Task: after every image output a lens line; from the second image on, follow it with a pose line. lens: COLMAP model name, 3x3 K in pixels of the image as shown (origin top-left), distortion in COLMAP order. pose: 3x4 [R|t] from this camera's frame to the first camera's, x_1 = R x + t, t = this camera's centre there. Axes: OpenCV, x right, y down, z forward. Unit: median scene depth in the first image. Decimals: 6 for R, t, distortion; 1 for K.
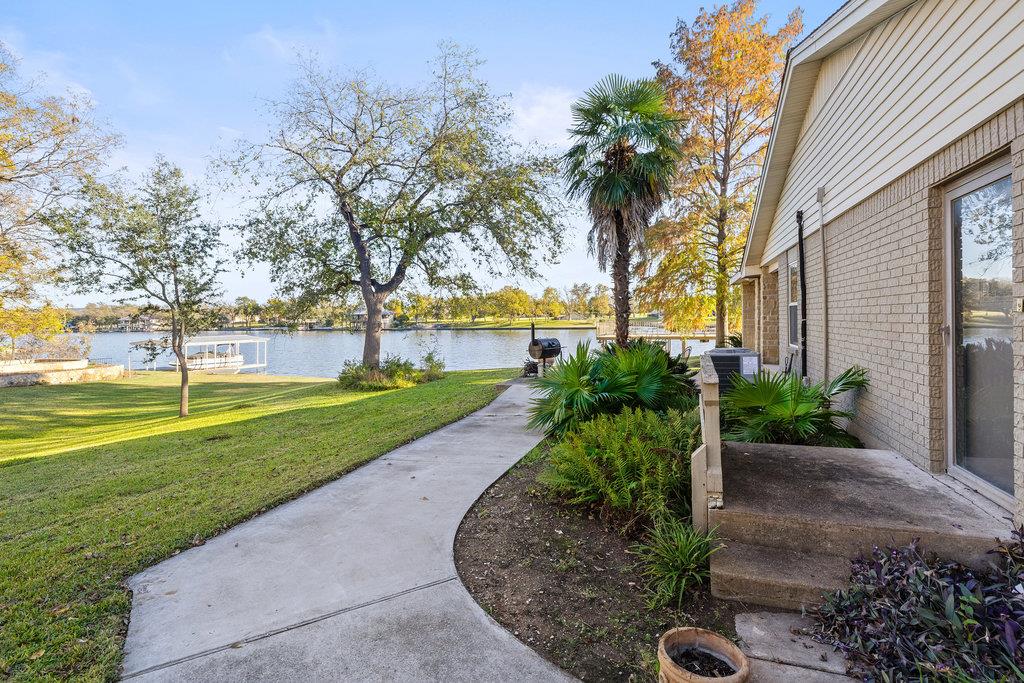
lens RADIAL K [[510.2, 0, 507.1], [0, 510.2, 292.4], [0, 0, 1]] dist [0.012549, 0.000424]
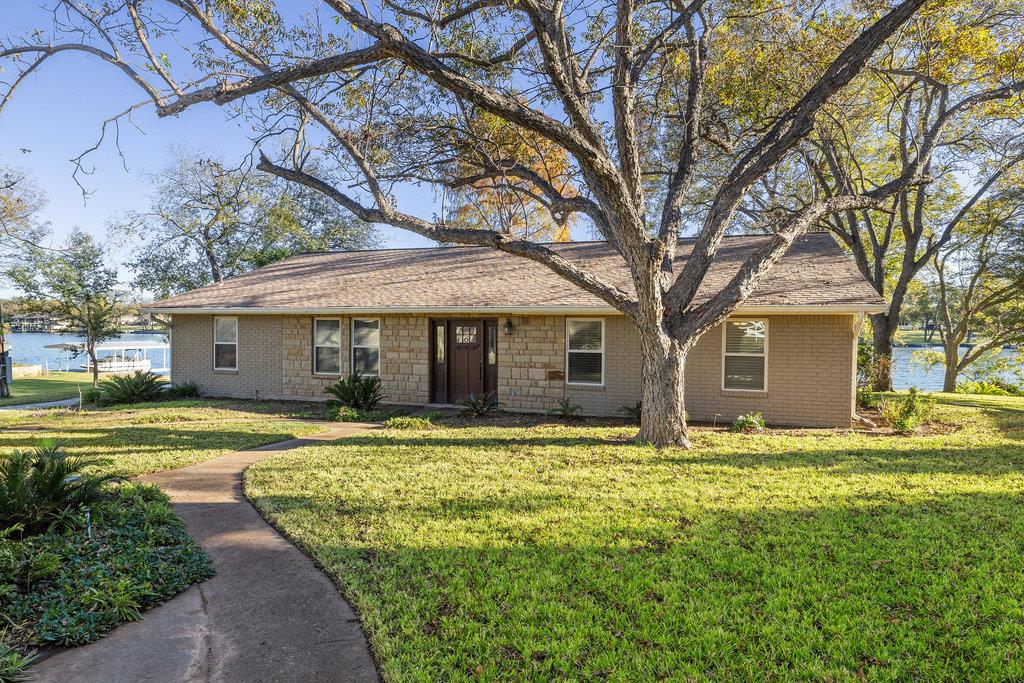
lens RADIAL K [[613.8, 0, 508.8], [0, 613.8, 340.2], [0, 0, 1]] dist [-0.000665, -0.000123]
pose [[0.999173, 0.020321, 0.035207, 0.464946], [-0.022864, 0.997040, 0.073407, -0.074191], [-0.033611, -0.074151, 0.996680, -0.746001]]
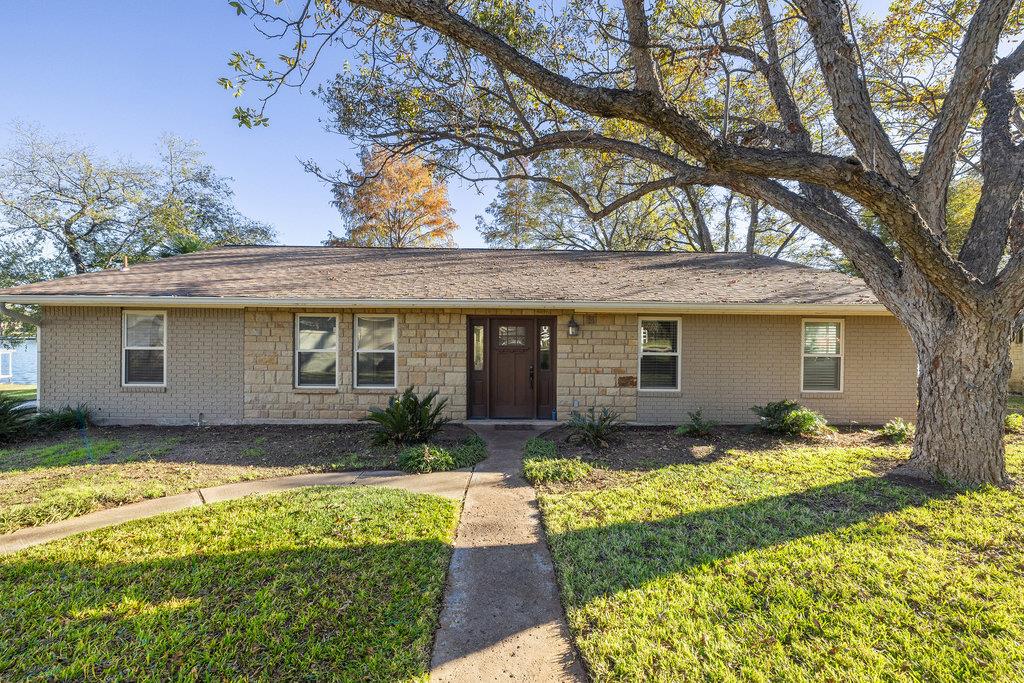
lens RADIAL K [[436.7, 0, 515.1], [0, 436.7, 339.7], [0, 0, 1]] dist [-0.002371, 0.001140]
pose [[0.922199, 0.019569, 0.386221, 0.299678], [-0.042744, 0.997757, 0.051509, -0.048544], [-0.384347, -0.064011, 0.920967, -0.463263]]
